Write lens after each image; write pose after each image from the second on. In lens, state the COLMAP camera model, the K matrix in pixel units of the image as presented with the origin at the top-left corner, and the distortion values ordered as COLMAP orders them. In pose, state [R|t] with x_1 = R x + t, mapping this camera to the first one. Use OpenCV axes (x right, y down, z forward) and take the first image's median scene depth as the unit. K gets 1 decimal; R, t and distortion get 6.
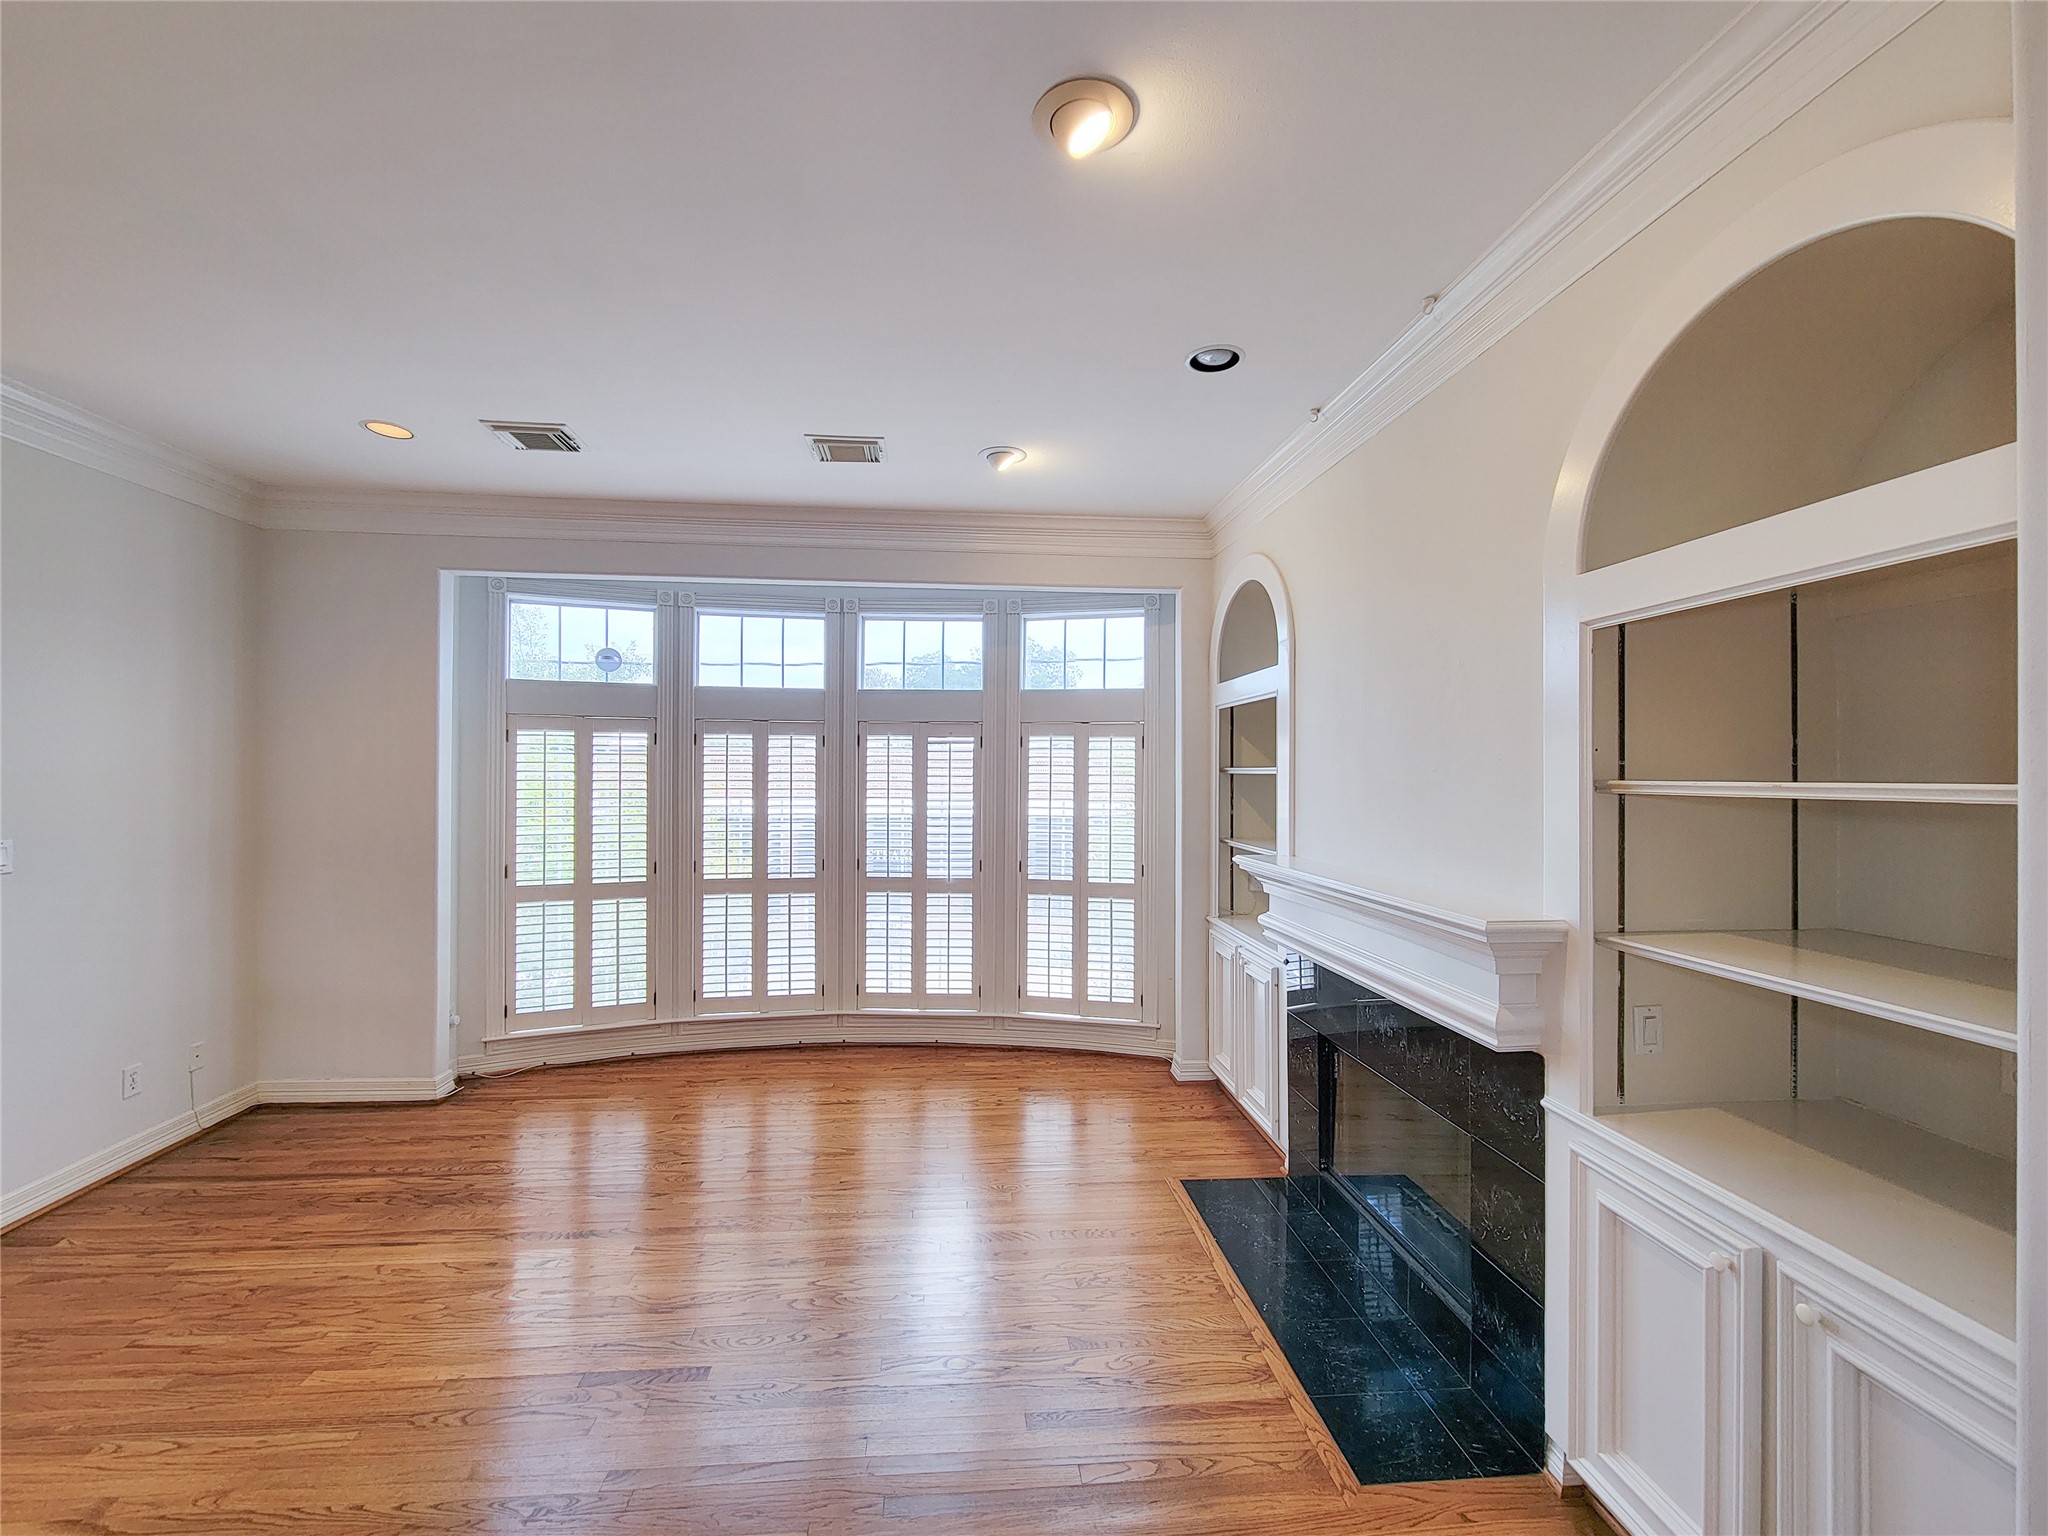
lens RADIAL K [[831.5, 0, 1011.0], [0, 831.5, 768.9], [0, 0, 1]] dist [0.000840, -0.000638]
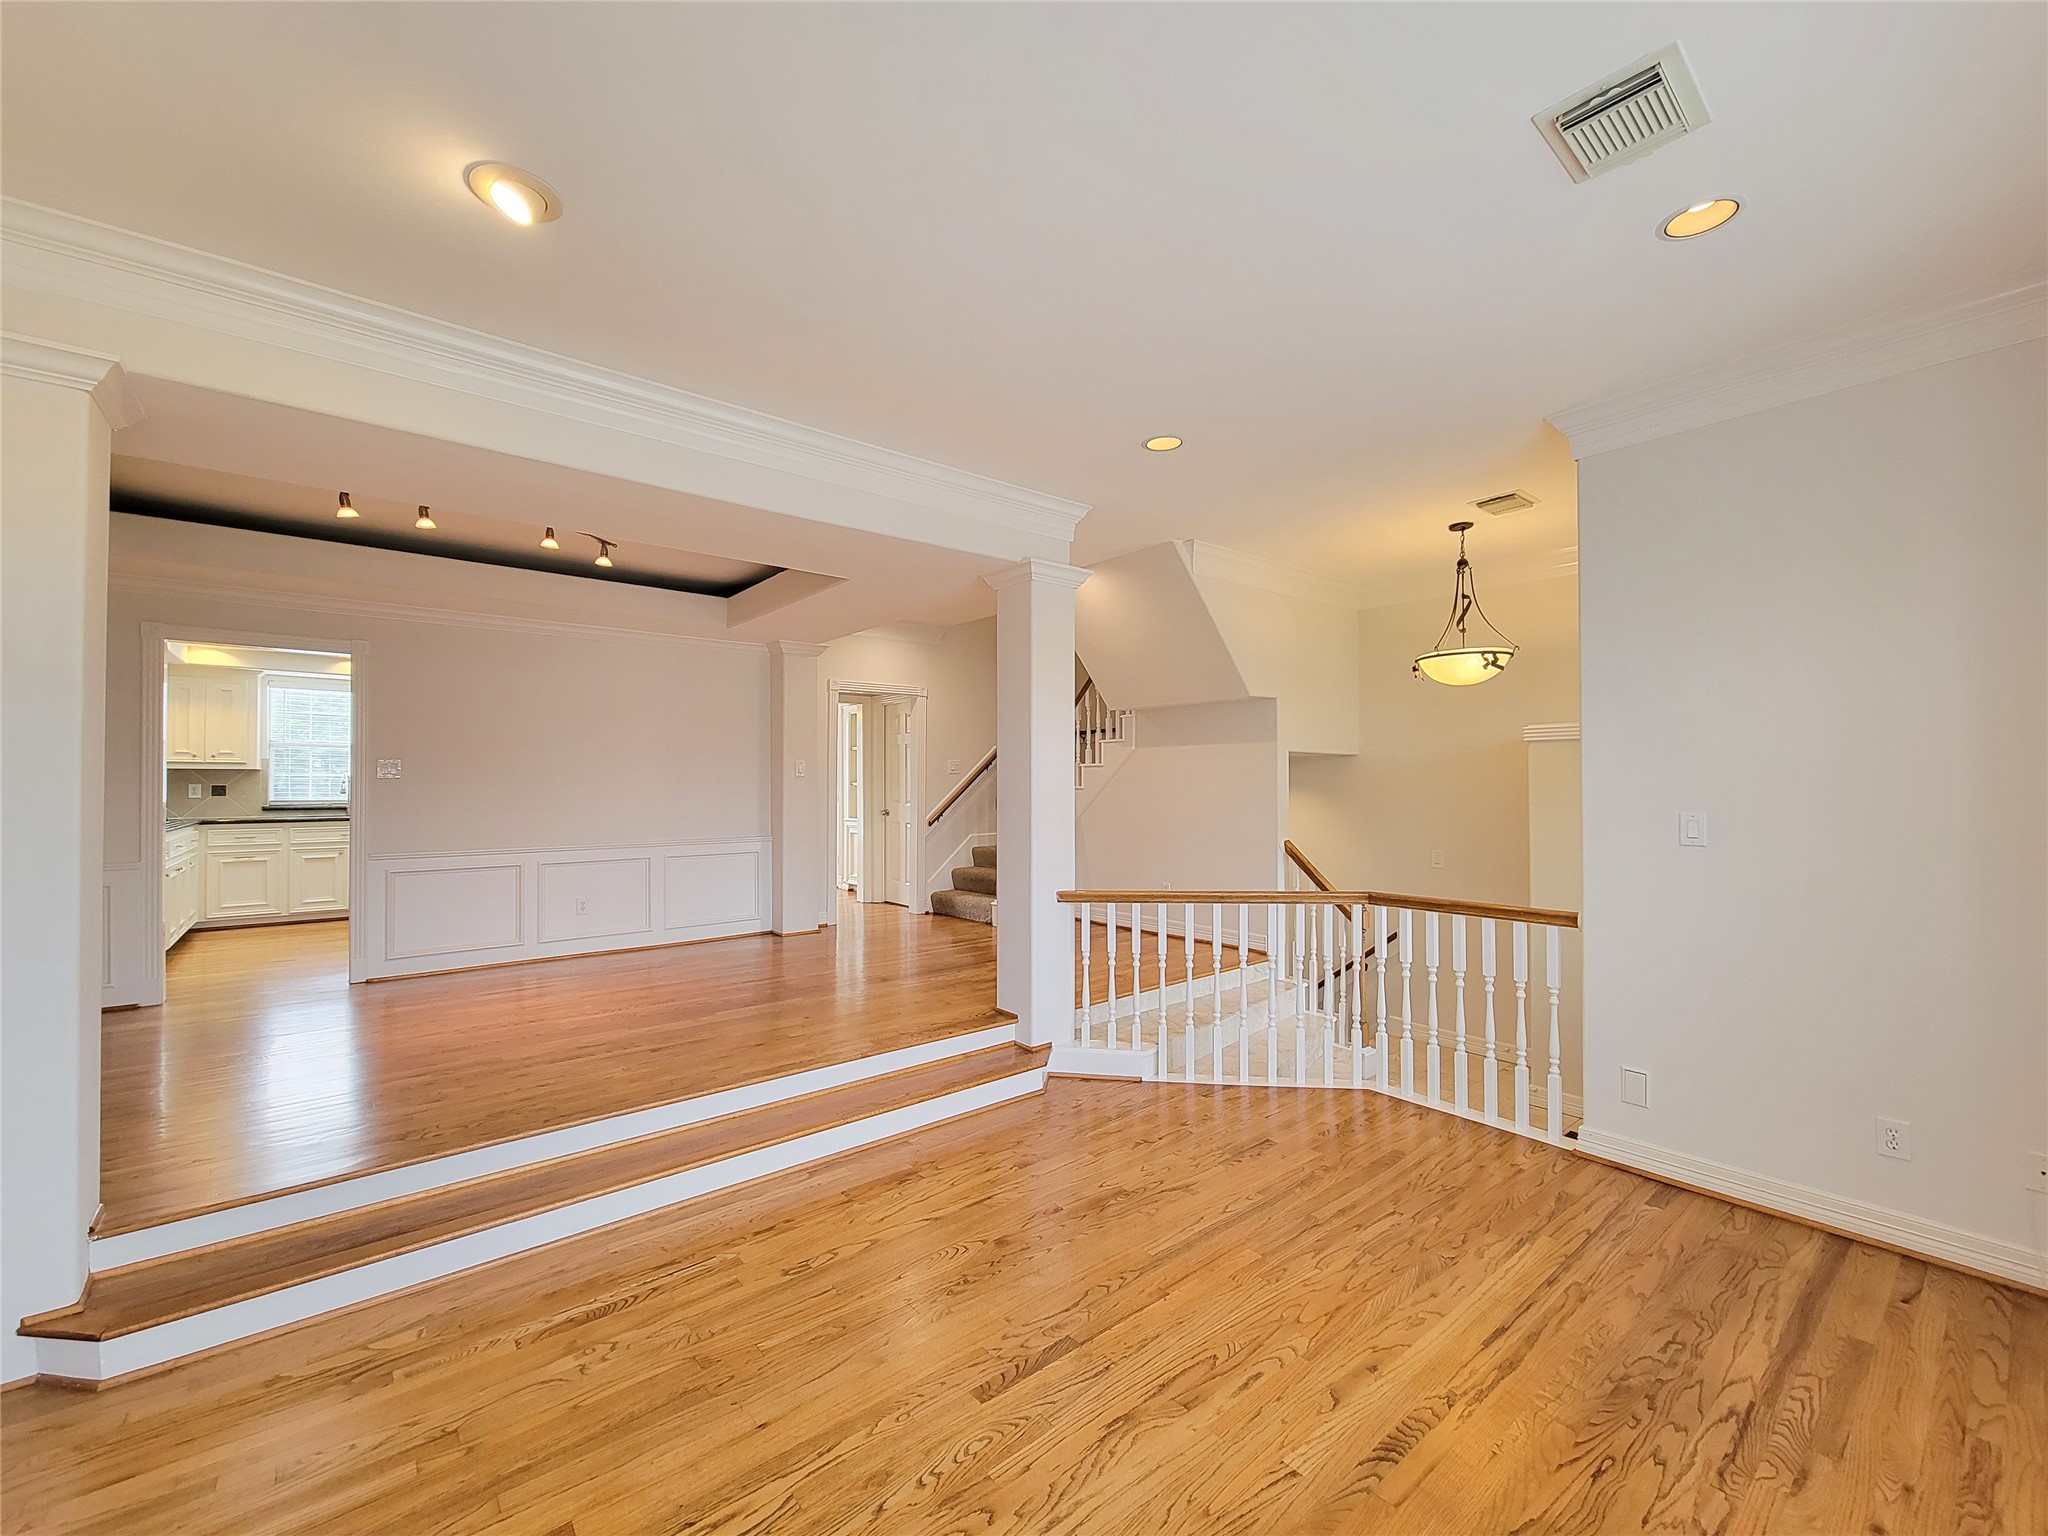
lens RADIAL K [[841.1, 0, 1015.2], [0, 841.1, 774.3], [0, 0, 1]] dist [0.000927, -0.000258]
pose [[-0.830717, -0.009716, -0.556609, 0.053136], [-0.000215, 0.999853, -0.017133, 0.032602], [0.556694, -0.014113, -0.830598, 0.848572]]
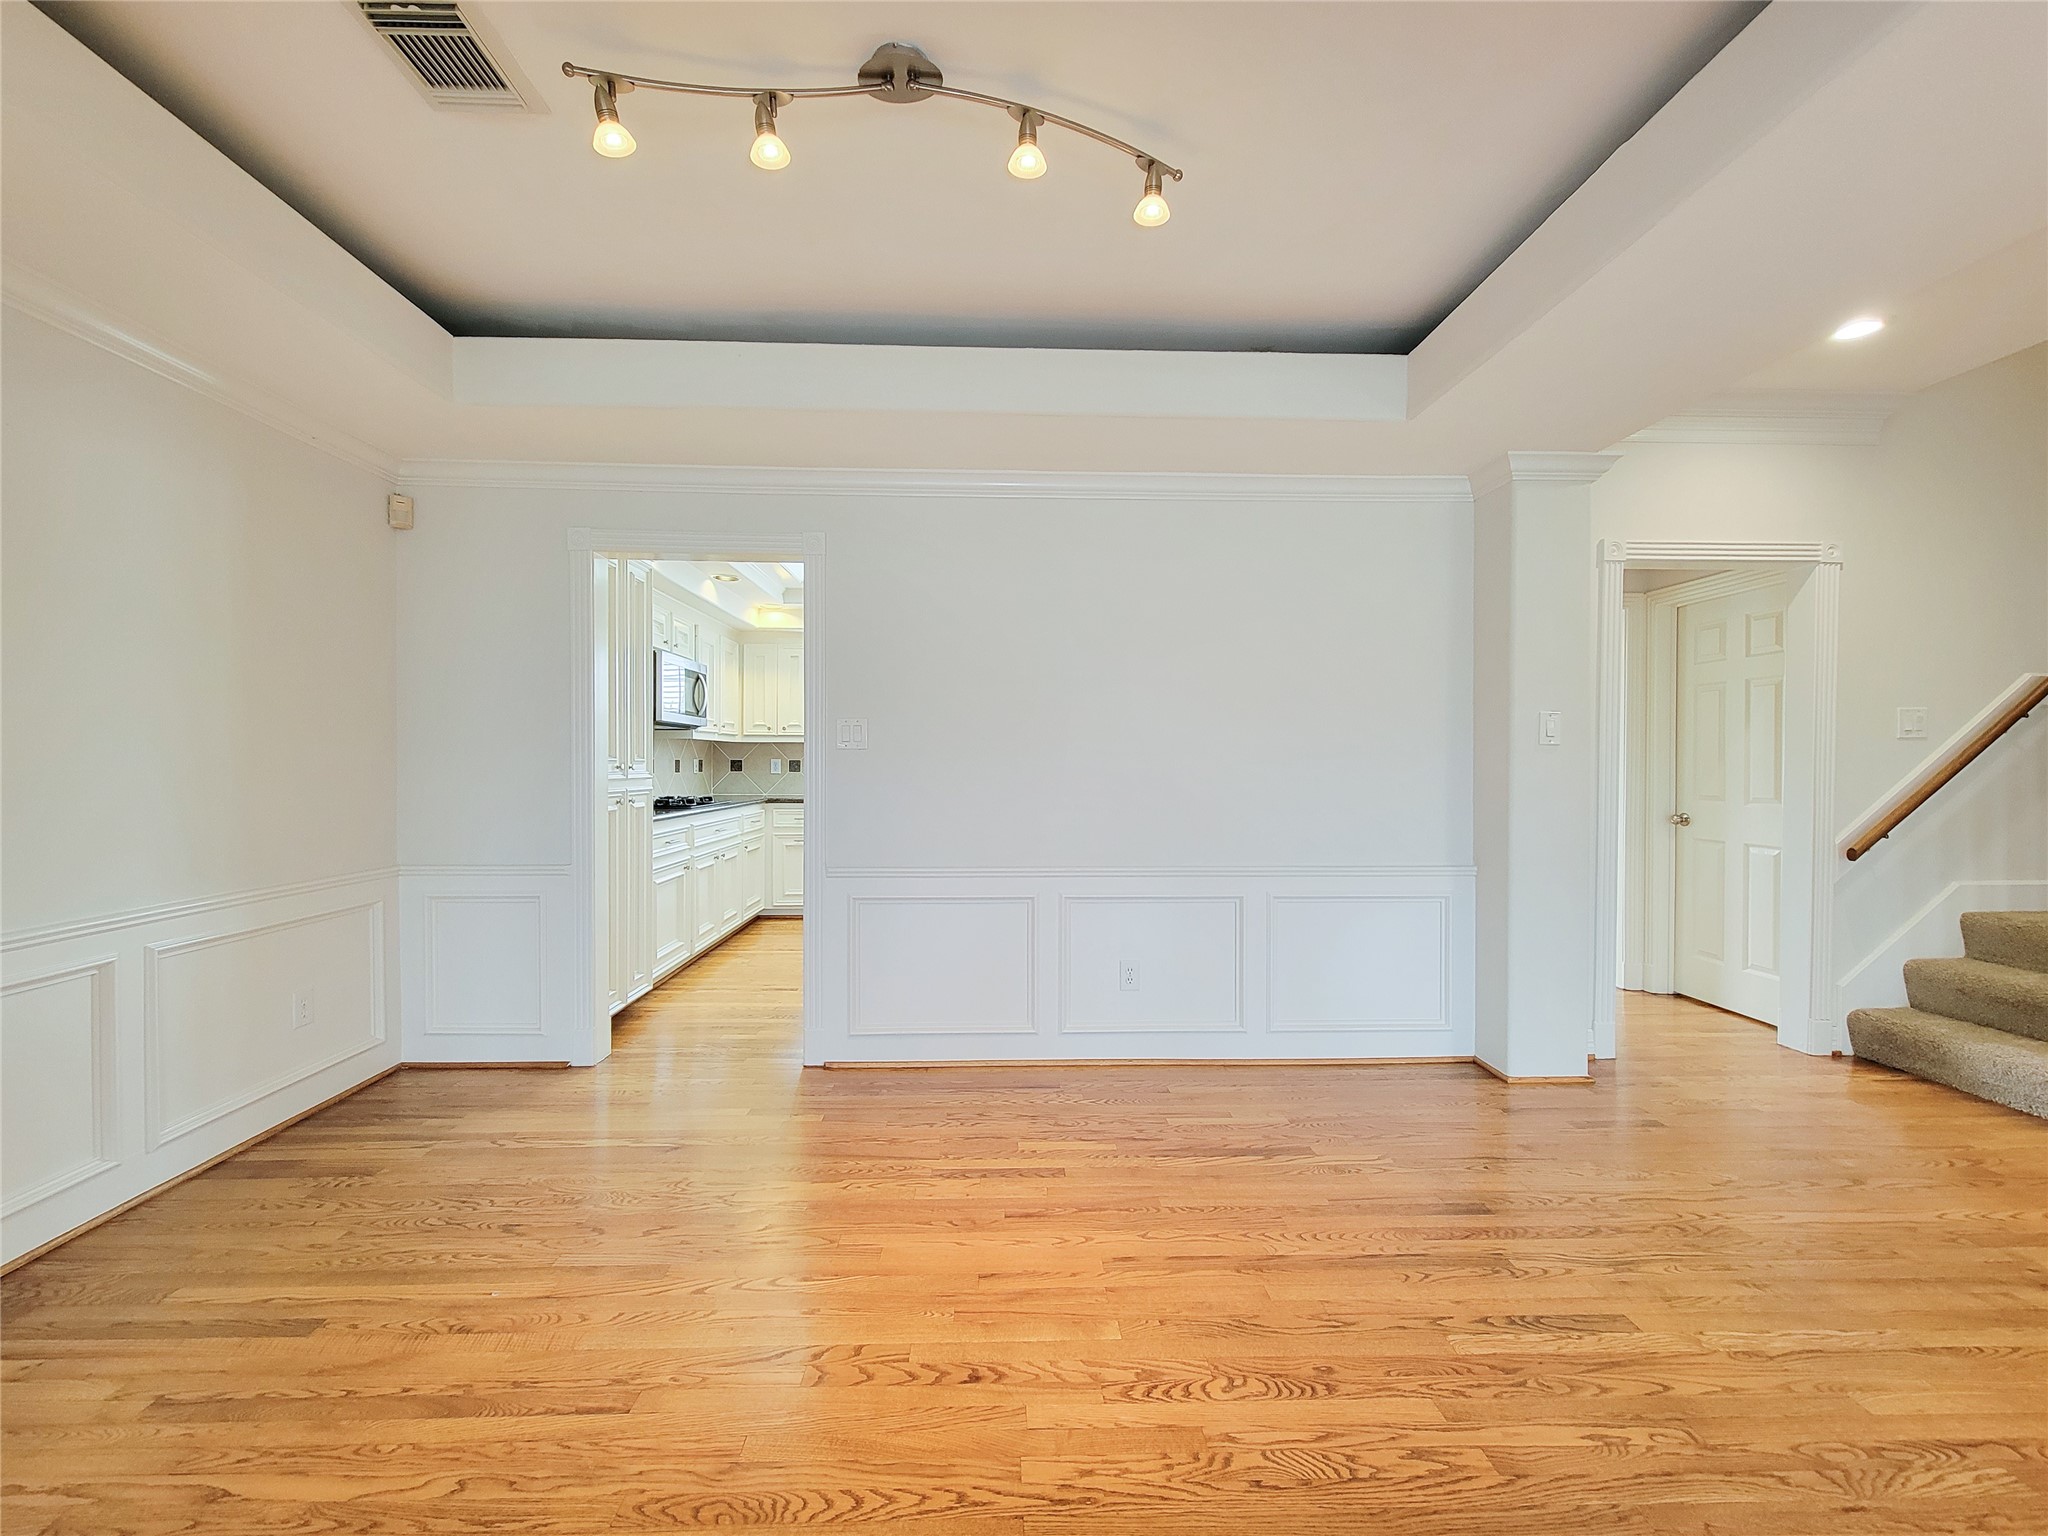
lens RADIAL K [[831.5, 0, 1011.0], [0, 831.5, 768.9], [0, 0, 1]] dist [0.000840, -0.000638]
pose [[-0.997824, -0.009451, 0.065259, -0.052732], [-0.009225, 0.999950, 0.003762, 0.032525], [-0.065291, 0.003152, -0.997861, 0.167625]]
